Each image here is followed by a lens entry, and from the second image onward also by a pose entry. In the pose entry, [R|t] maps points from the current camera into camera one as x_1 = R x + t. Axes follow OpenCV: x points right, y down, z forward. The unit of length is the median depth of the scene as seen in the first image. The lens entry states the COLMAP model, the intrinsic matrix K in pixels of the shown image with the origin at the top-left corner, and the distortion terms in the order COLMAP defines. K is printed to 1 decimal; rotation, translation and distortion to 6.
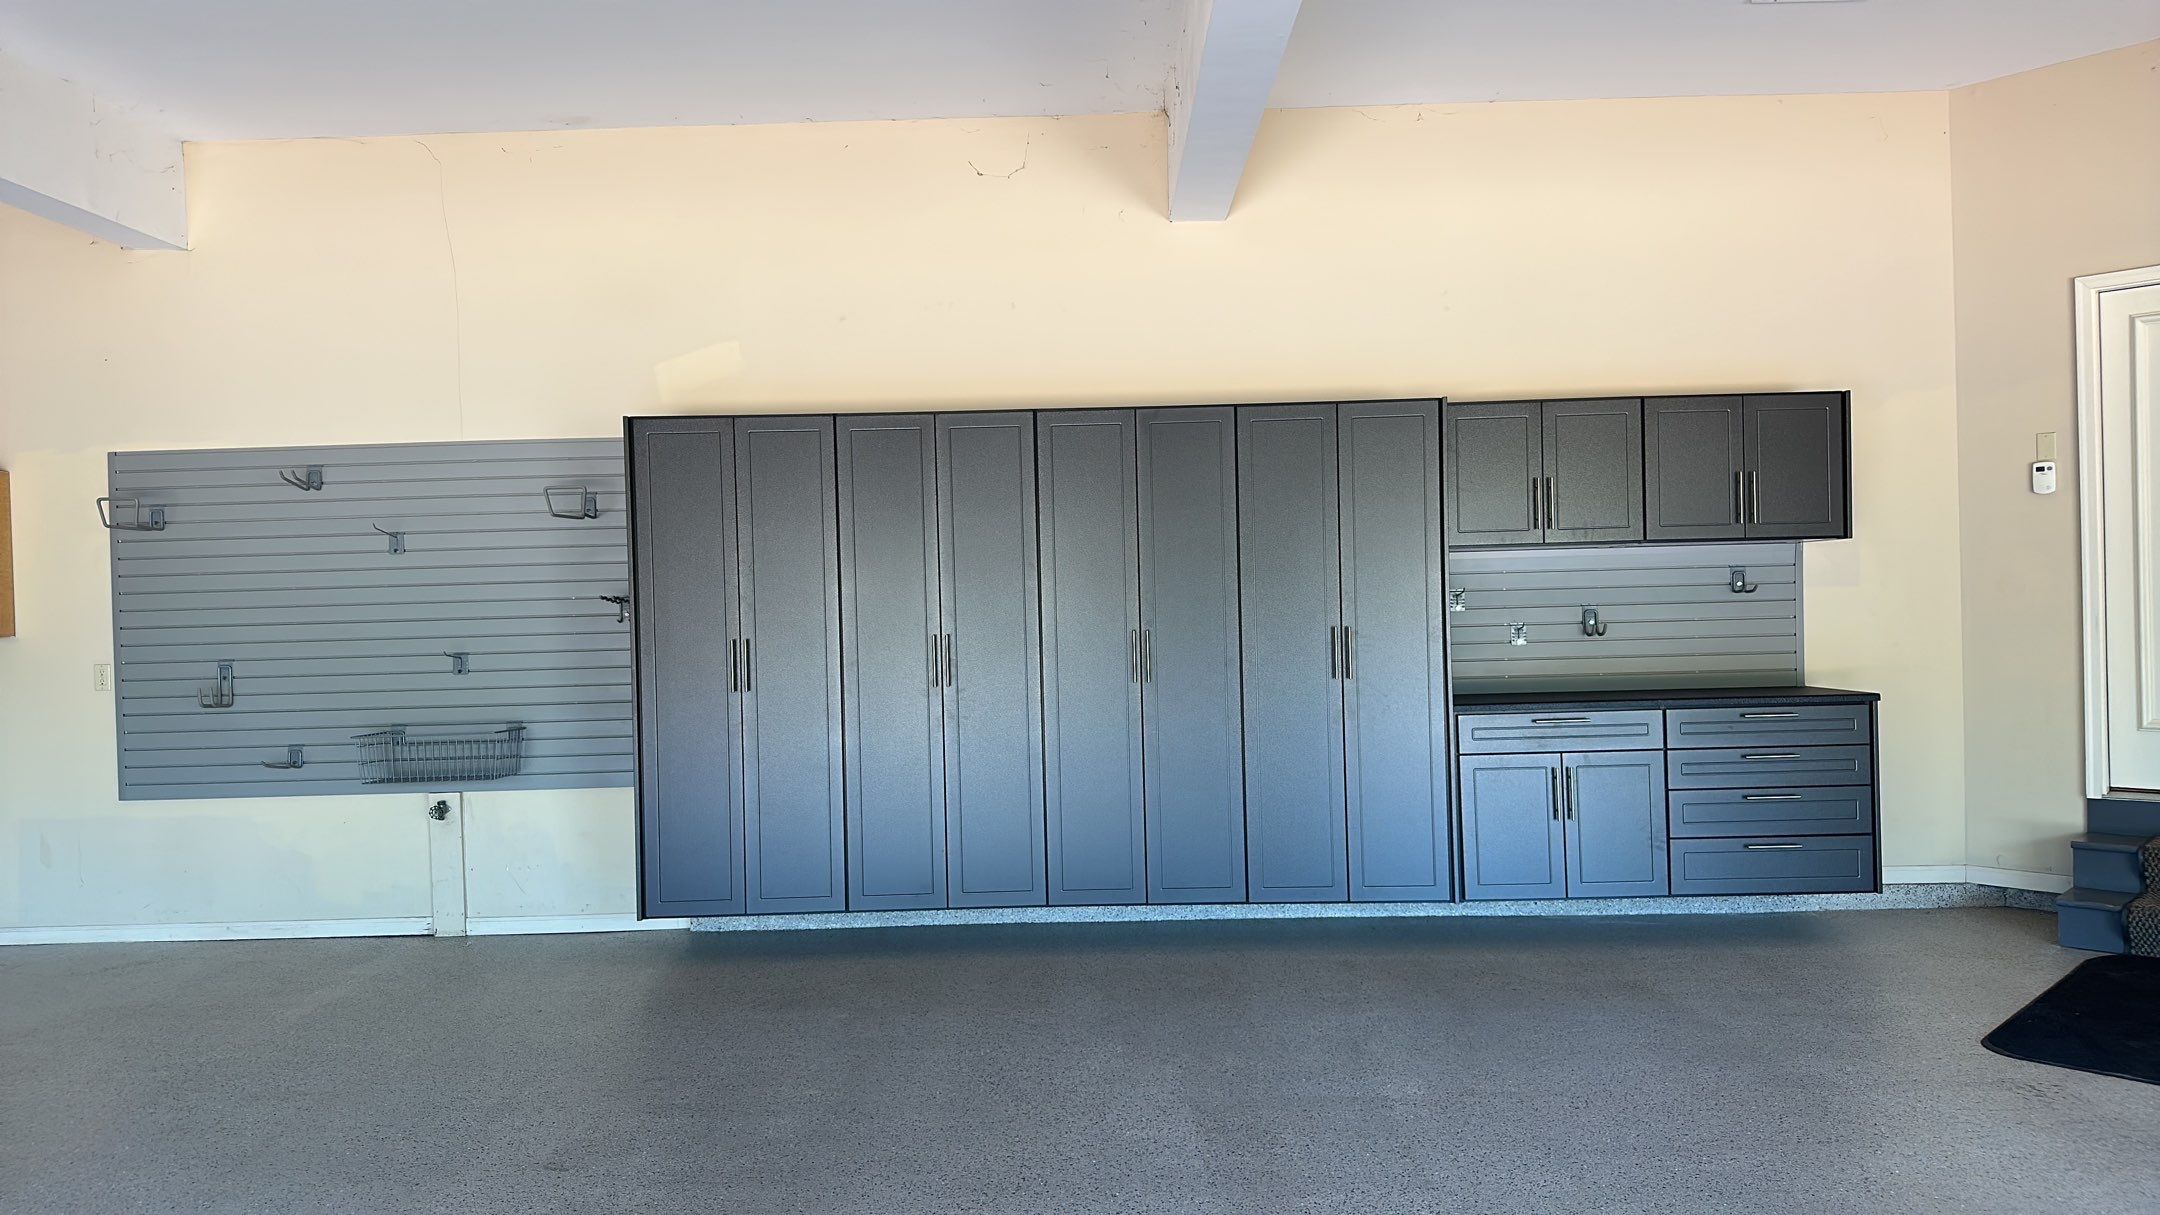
lens RADIAL K [[1432.8, 0, 1080.0], [0, 1432.8, 607.5], [0, 0, 1]] dist [0.044047, -0.056381]
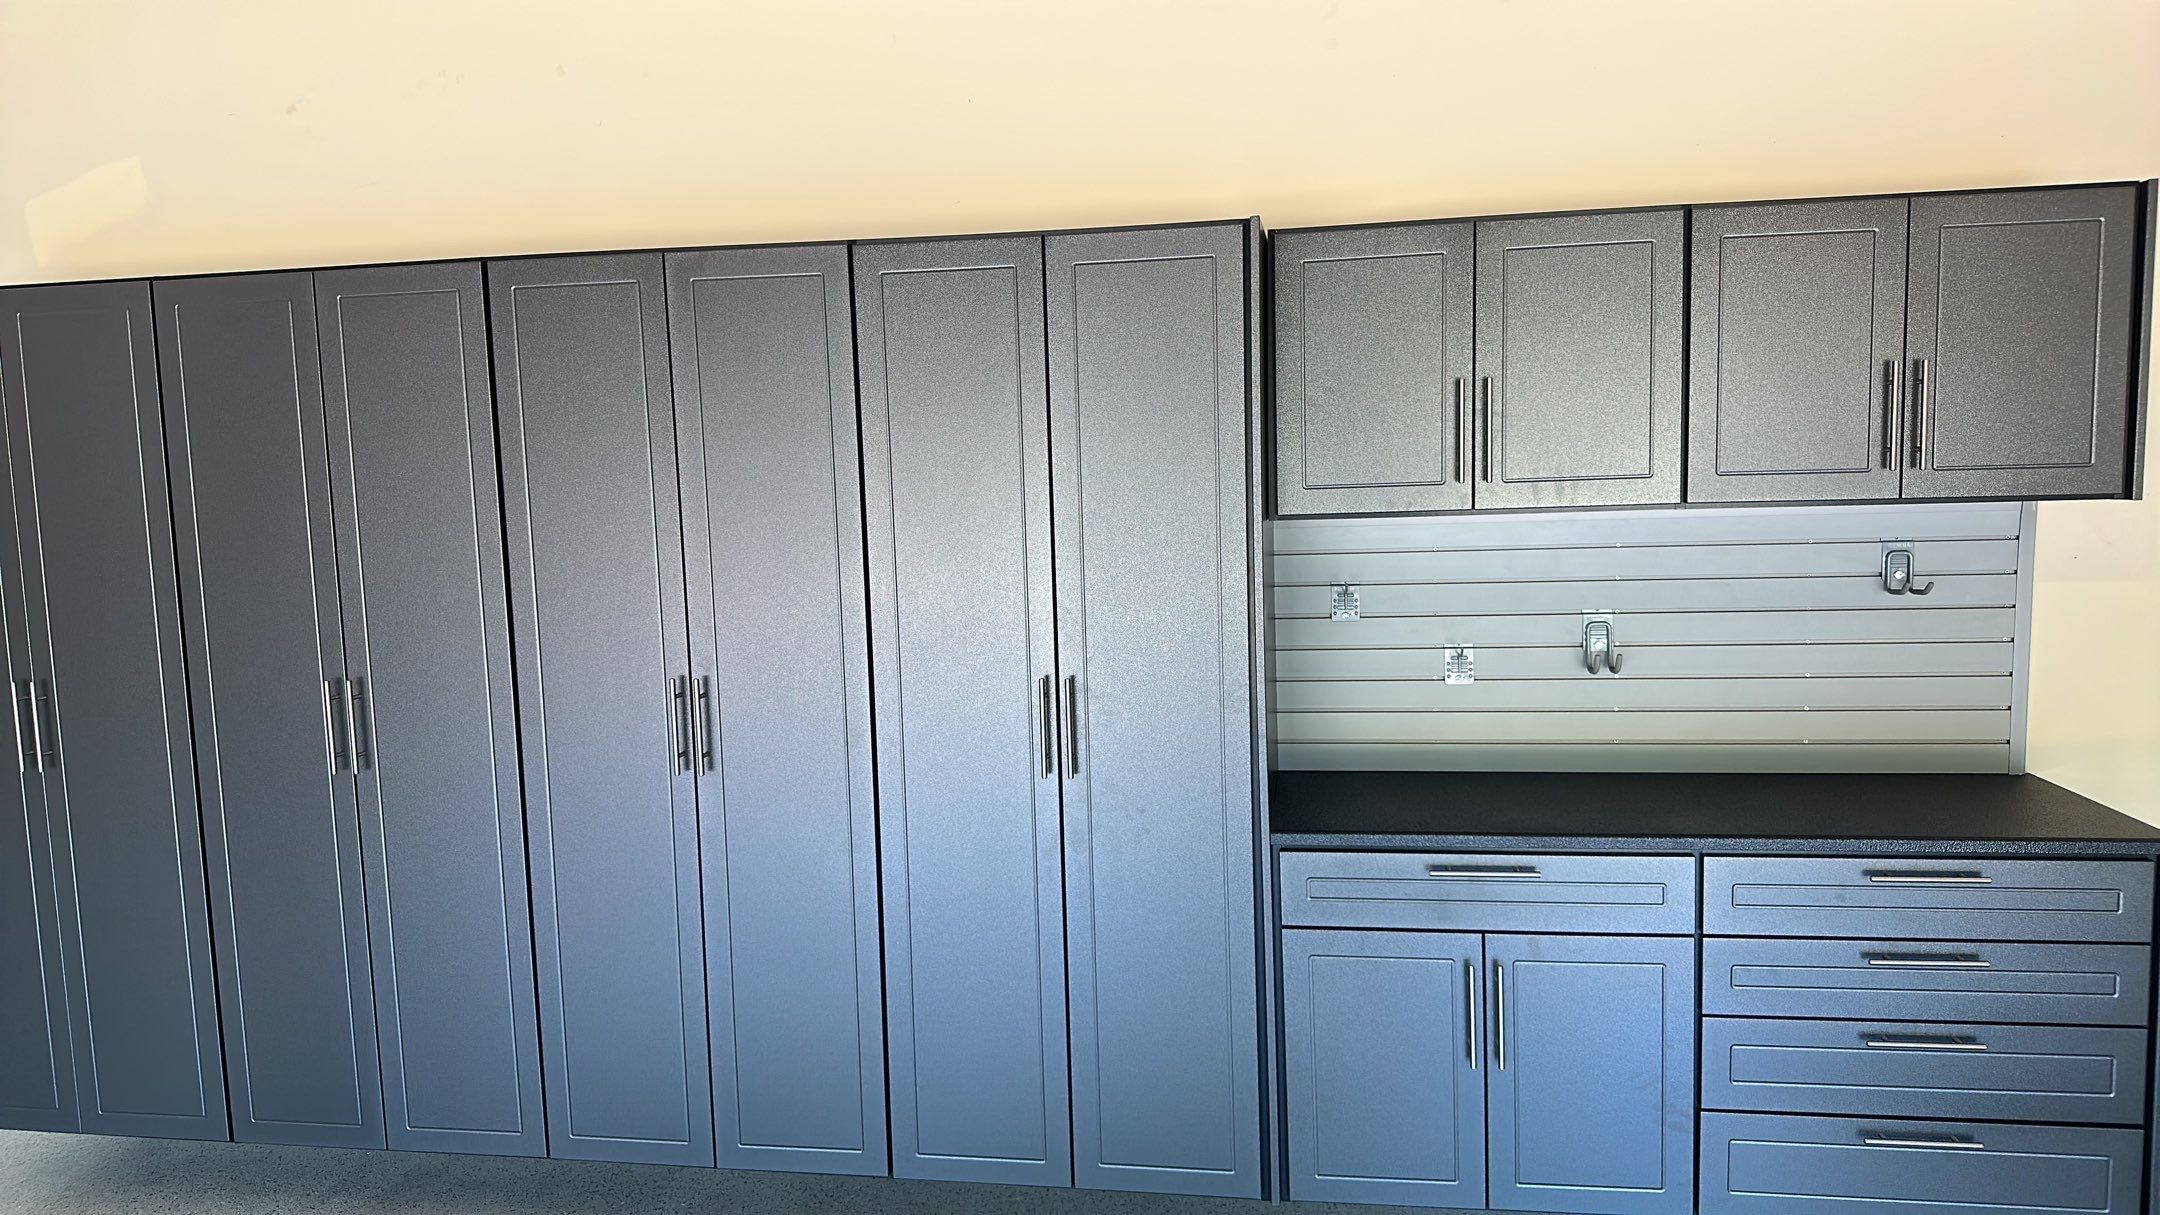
lens RADIAL K [[1453.6, 0, 1080.0], [0, 1453.6, 607.5], [0, 0, 1]] dist [0.000891, -0.001633]
pose [[0.989604, 0.009999, -0.143469, 0.246188], [0.004888, 0.994665, 0.103045, -0.060279], [0.143734, -0.102675, 0.984276, 0.453600]]
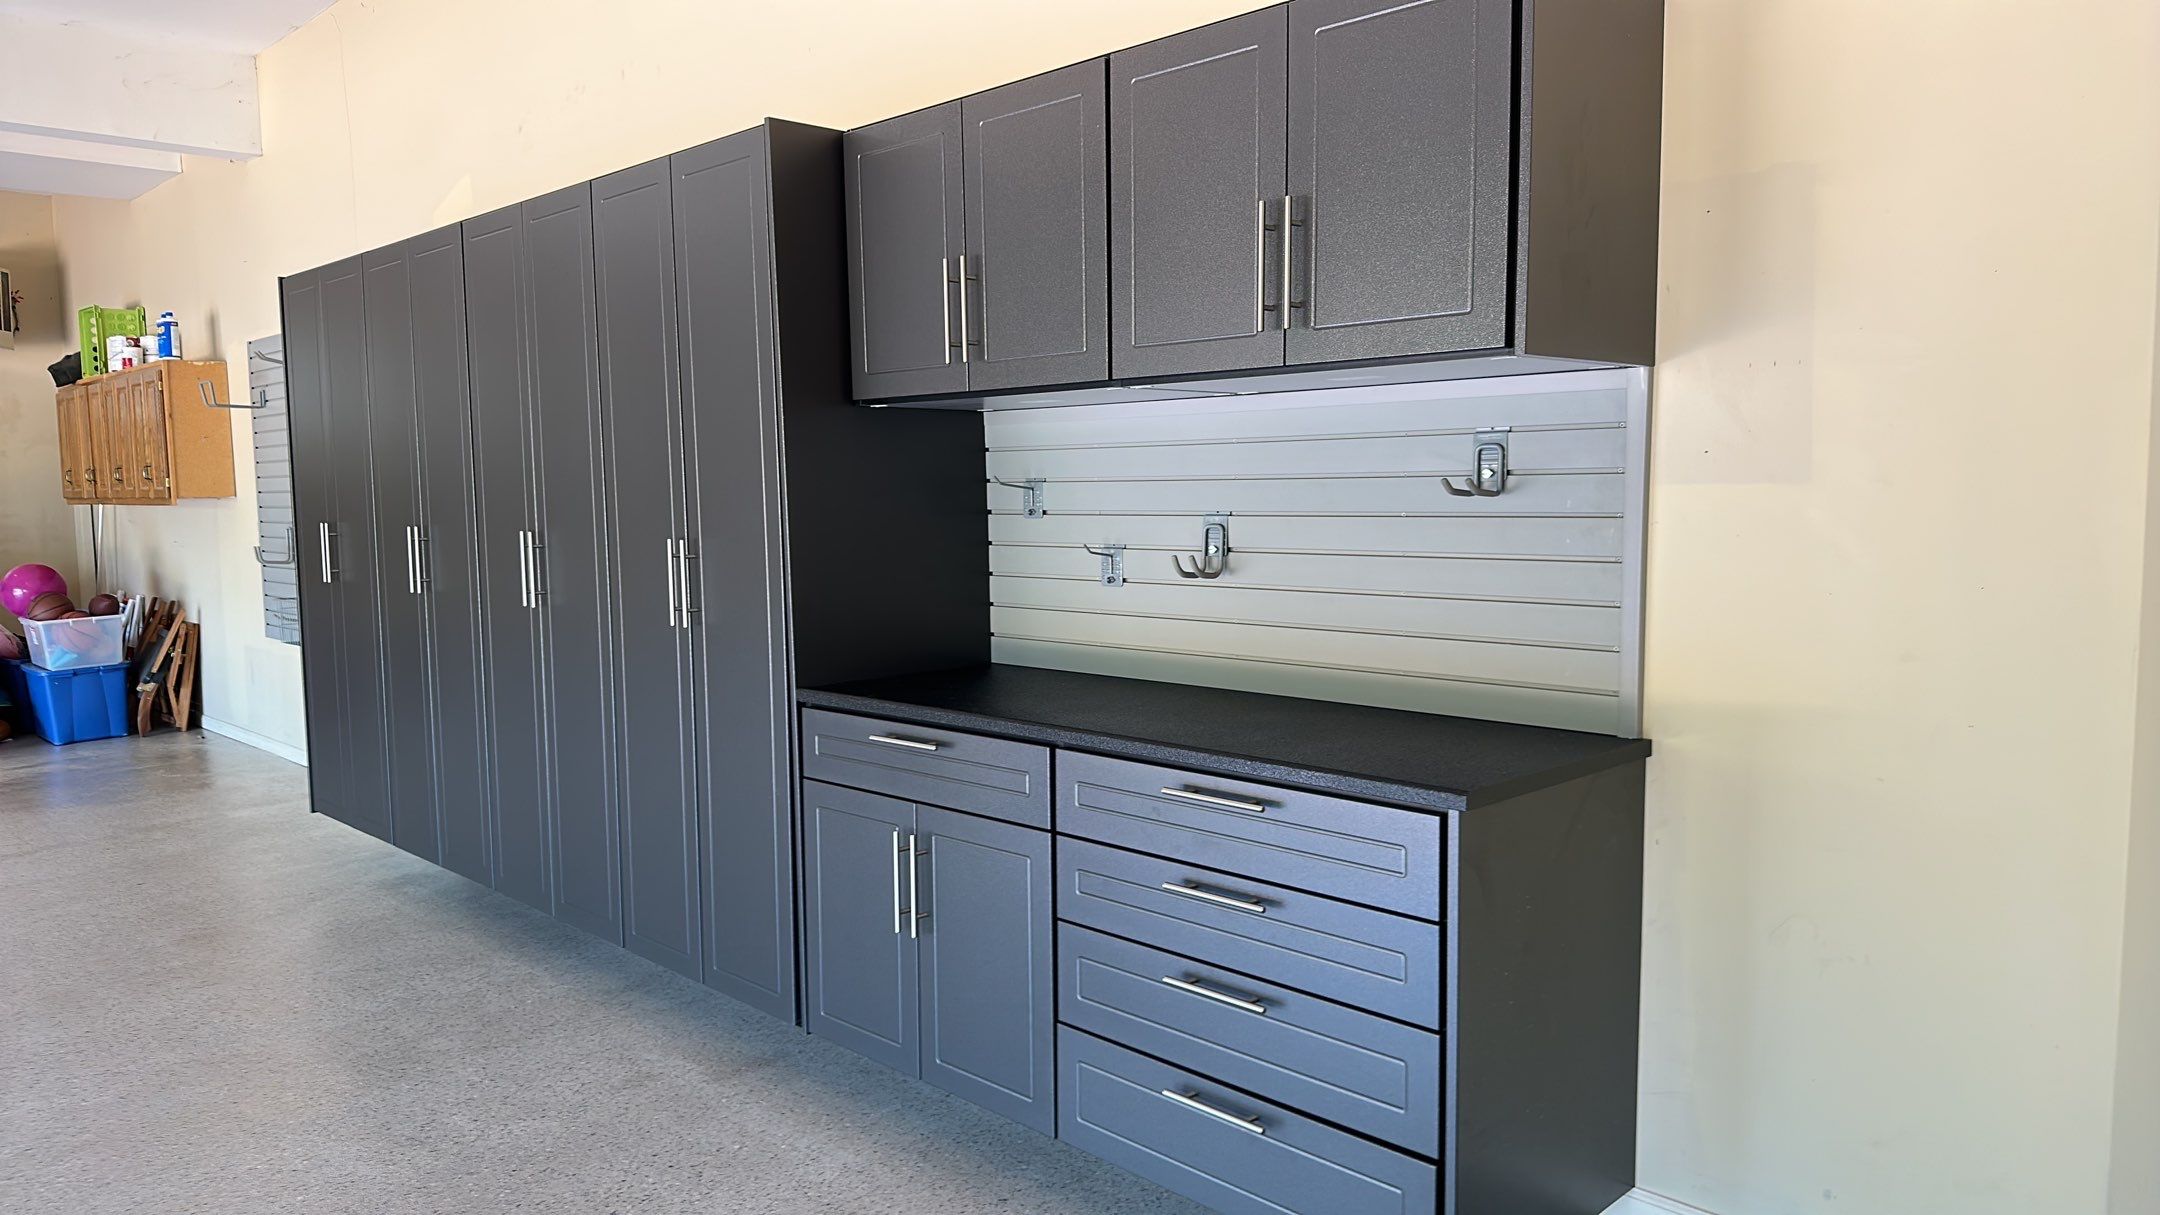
lens RADIAL K [[1465.1, 0, 1080.0], [0, 1465.1, 607.5], [0, 0, 1]] dist [0.057182, -0.053696]
pose [[0.713400, 0.075772, -0.696648, 0.680614], [-0.007210, 0.994878, 0.100826, -0.020110], [0.700720, -0.066906, 0.710292, 0.621451]]
